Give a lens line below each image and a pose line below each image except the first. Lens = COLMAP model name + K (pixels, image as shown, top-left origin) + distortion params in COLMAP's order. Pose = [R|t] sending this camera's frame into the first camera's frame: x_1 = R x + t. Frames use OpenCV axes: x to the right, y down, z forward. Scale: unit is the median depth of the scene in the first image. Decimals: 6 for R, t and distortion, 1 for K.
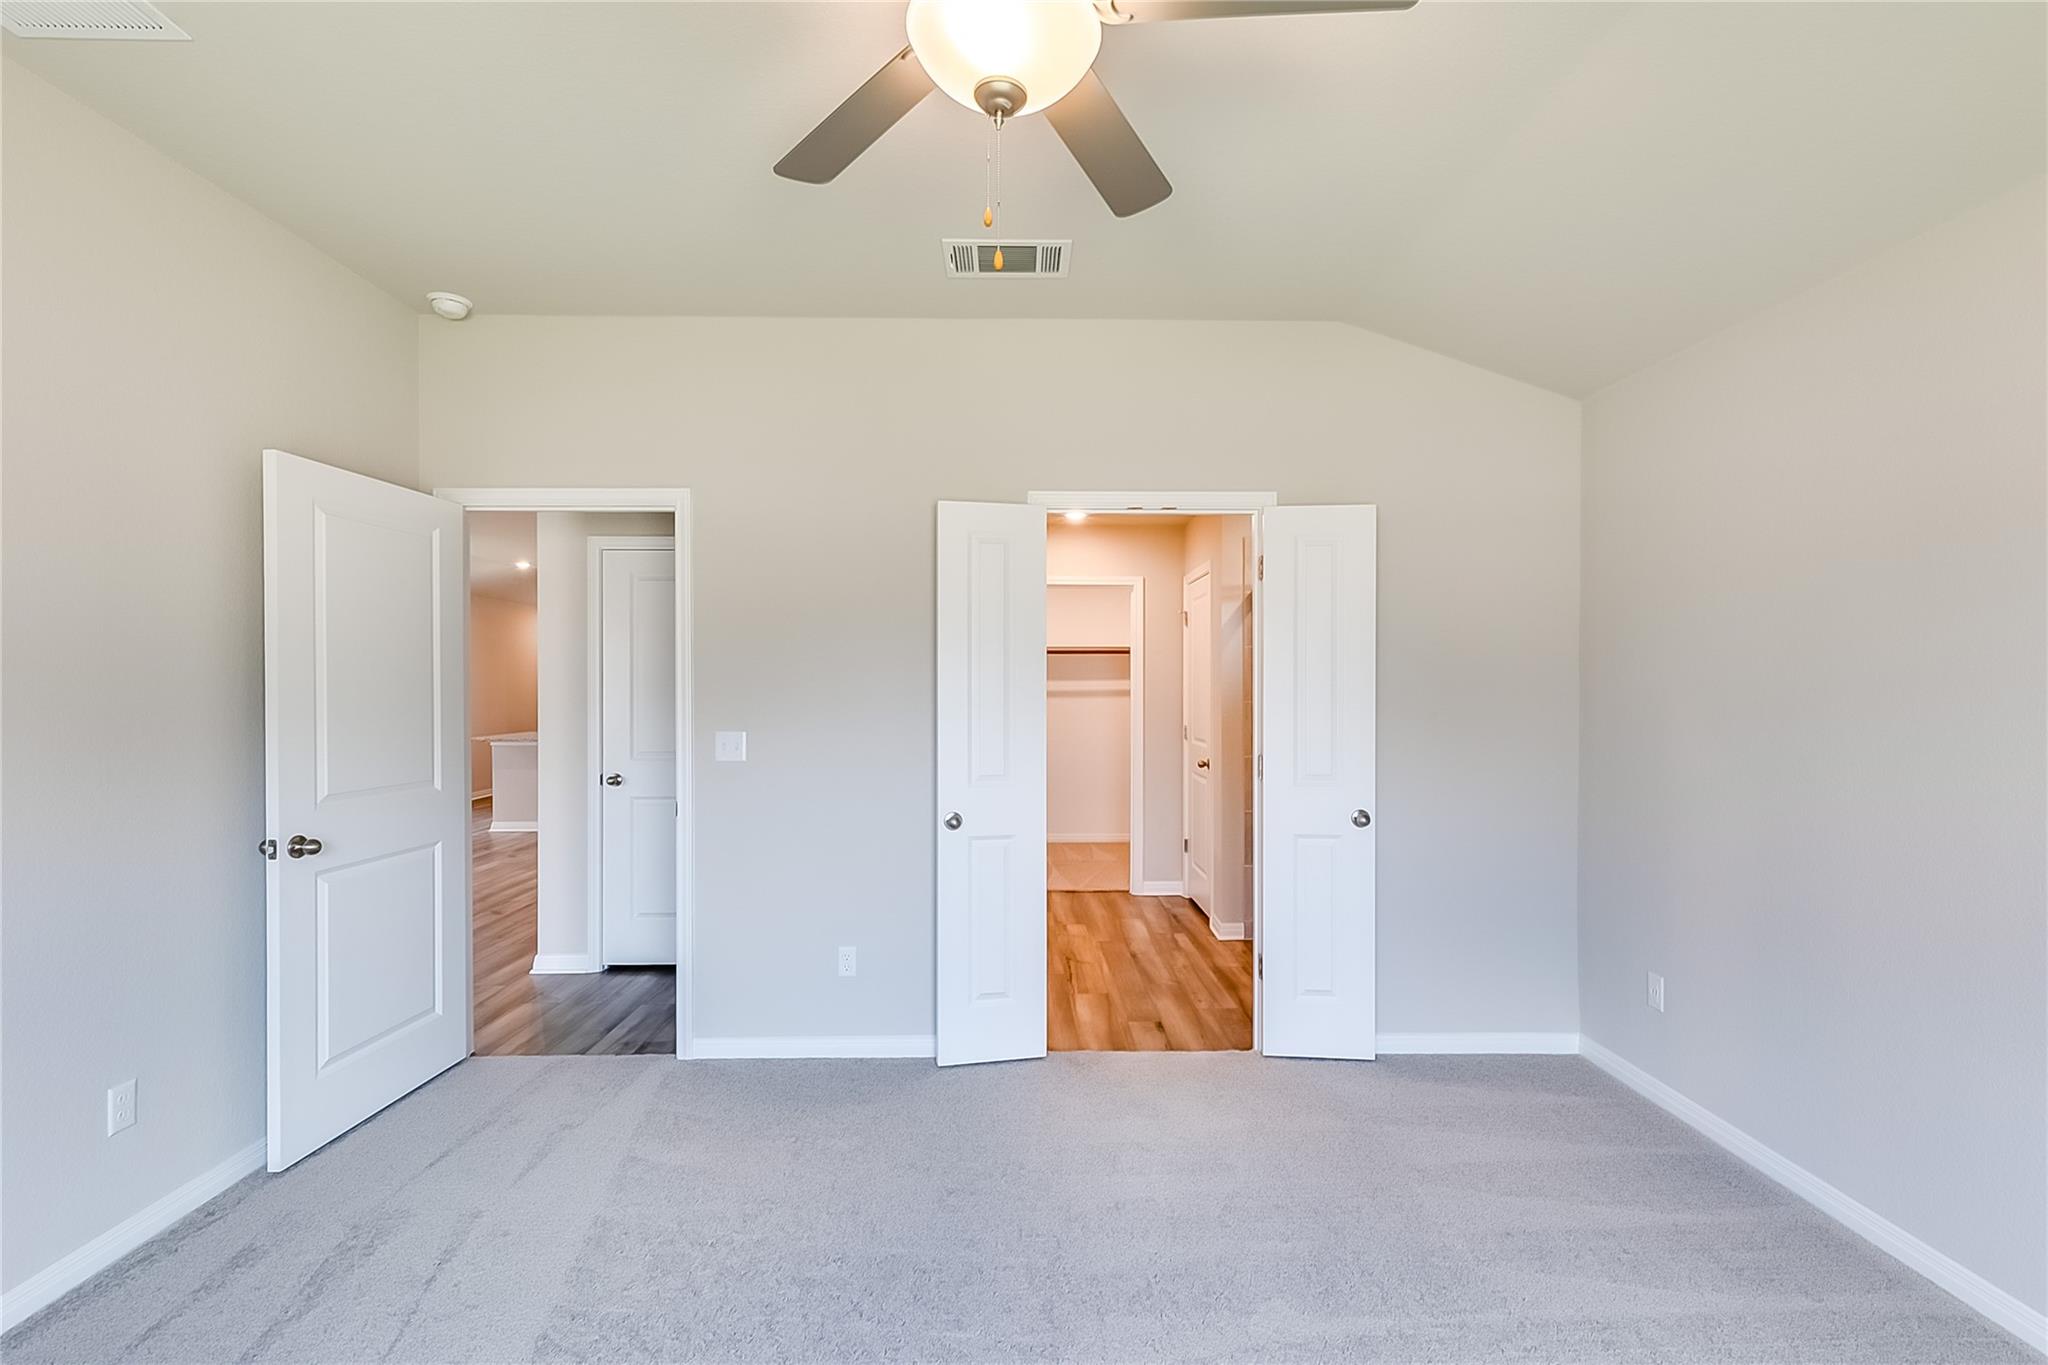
lens RADIAL K [[931.5, 0, 1034.3], [0, 931.5, 688.2], [0, 0, 1]] dist [0.005150, 0.000502]
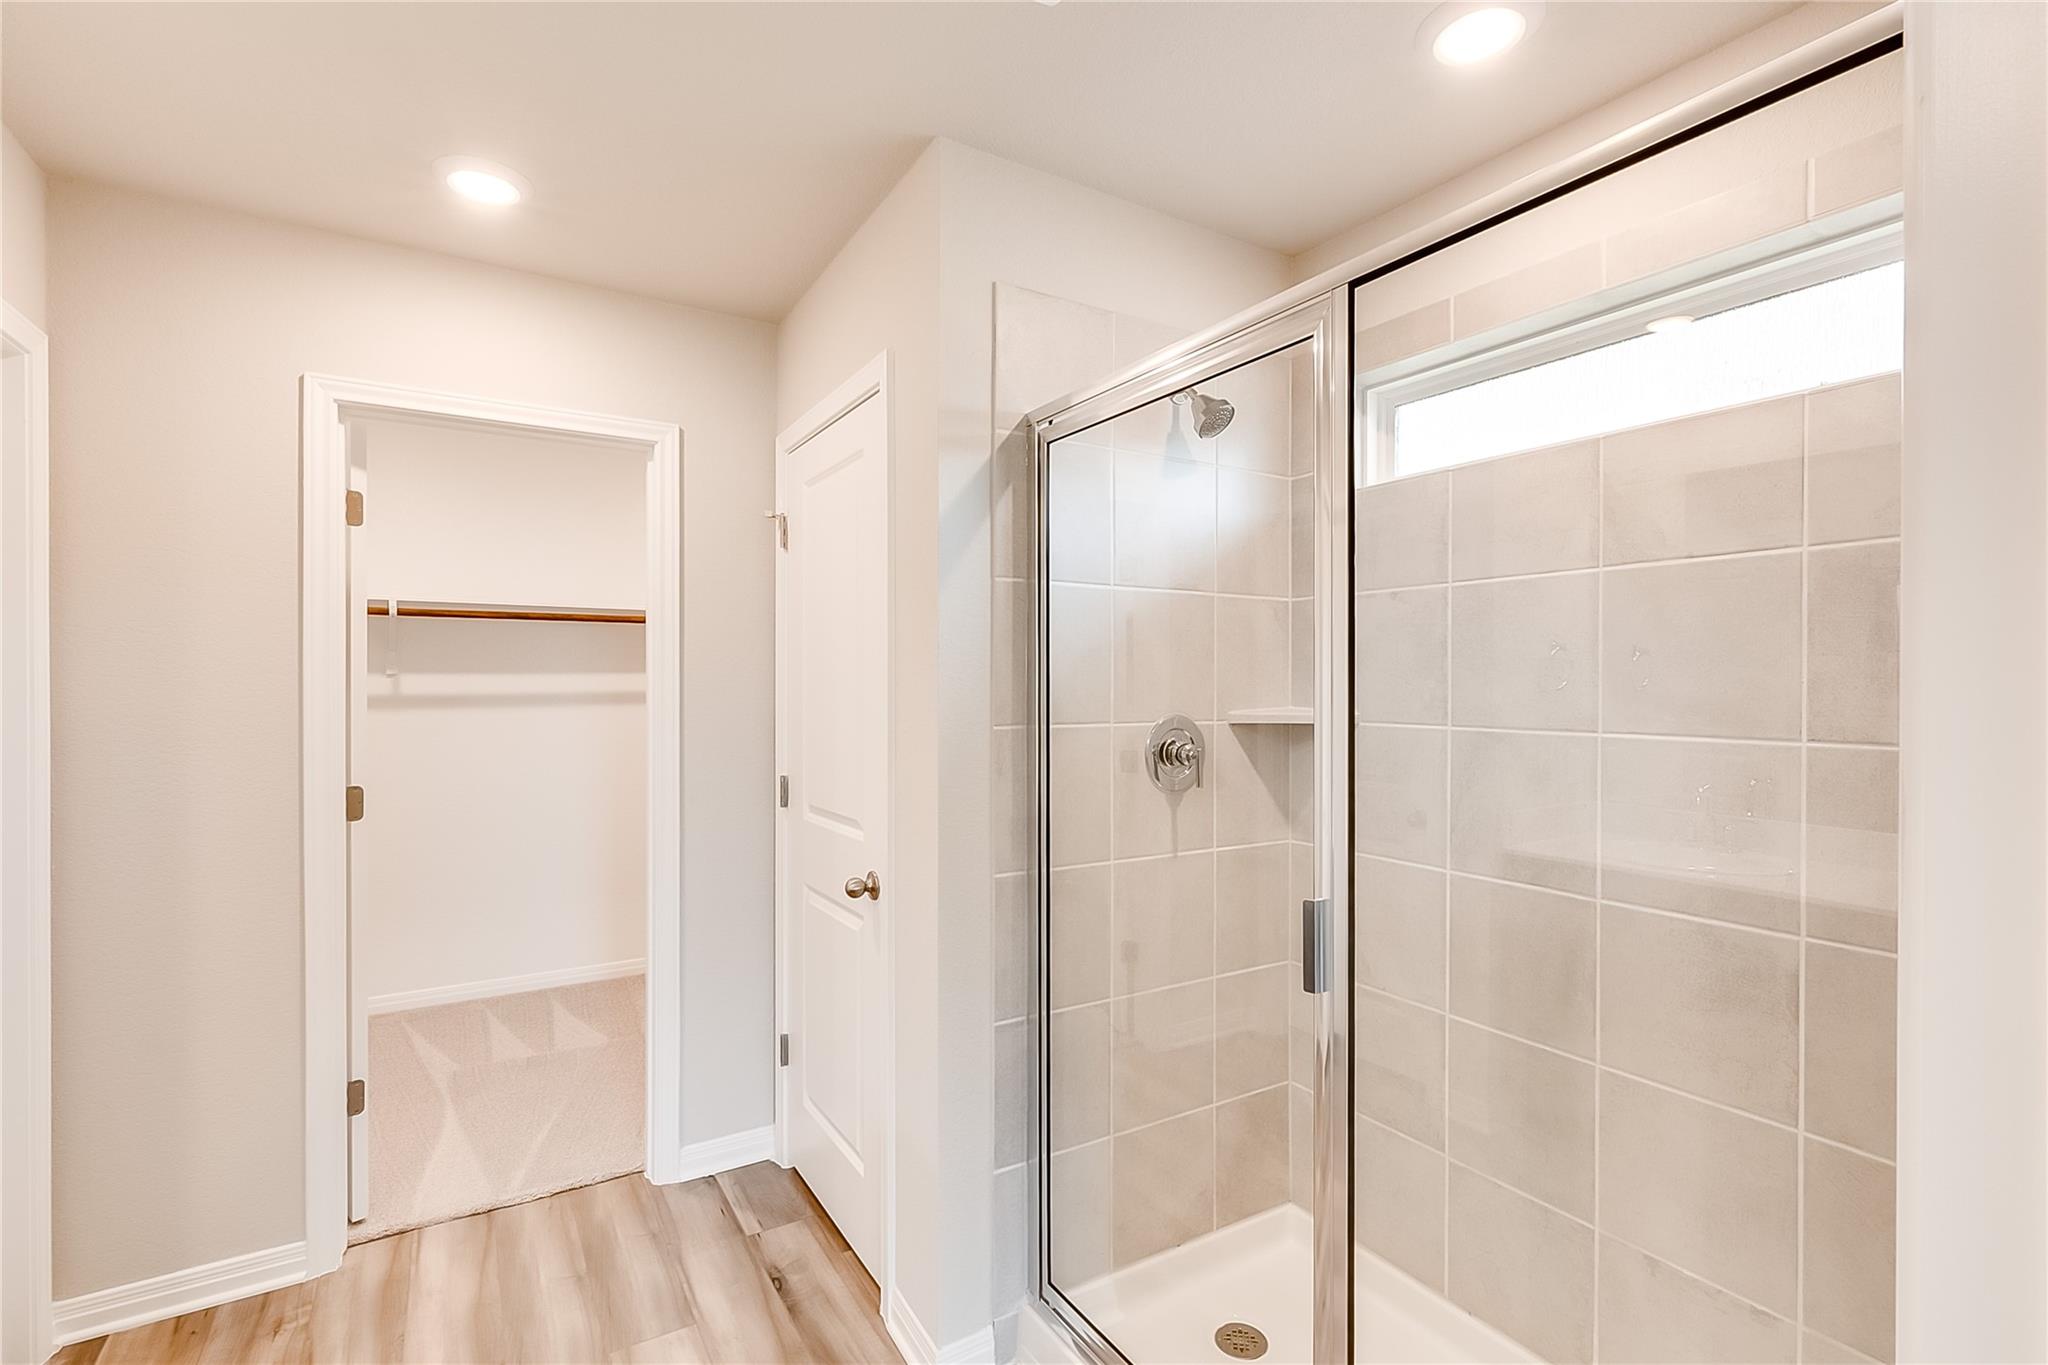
lens RADIAL K [[931.5, 0, 1034.3], [0, 931.5, 688.2], [0, 0, 1]] dist [0.005150, 0.000502]
pose [[0.866457, -0.001417, 0.499250, 0.047764], [-0.000450, 0.999993, 0.003619, -0.002107], [-0.499252, -0.003361, 0.866450, 0.589266]]
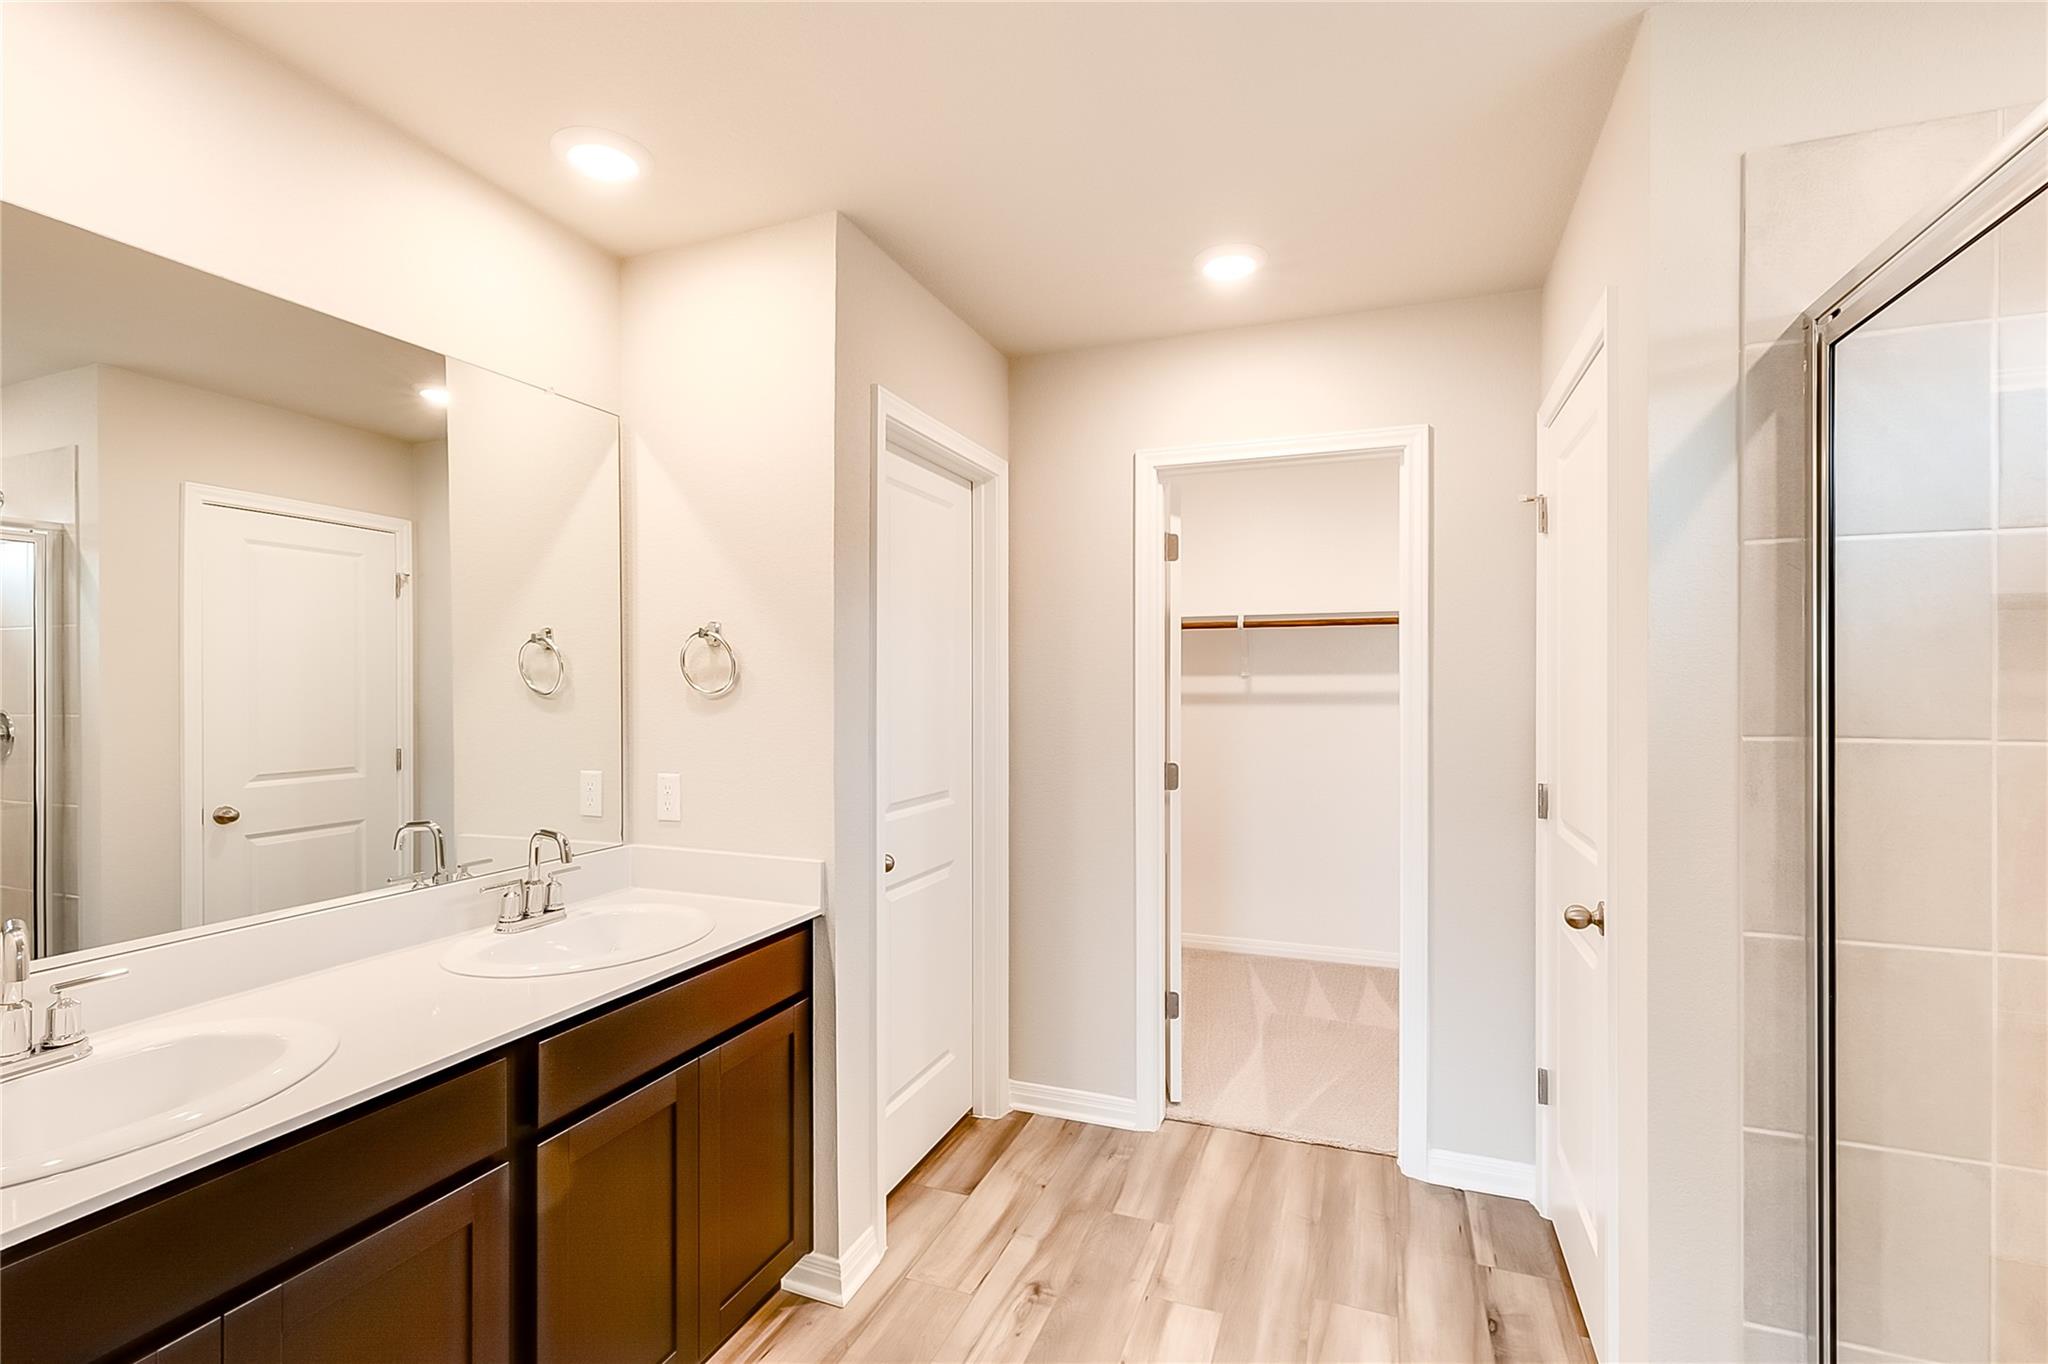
lens RADIAL K [[931.5, 0, 1034.3], [0, 931.5, 687.7], [0, 0, 1]] dist [0.005150, 0.000502]
pose [[0.926795, -0.000872, -0.375567, 0.117147], [0.002015, 0.999994, 0.002650, -0.001773], [0.375563, -0.003213, 0.926791, 0.577064]]
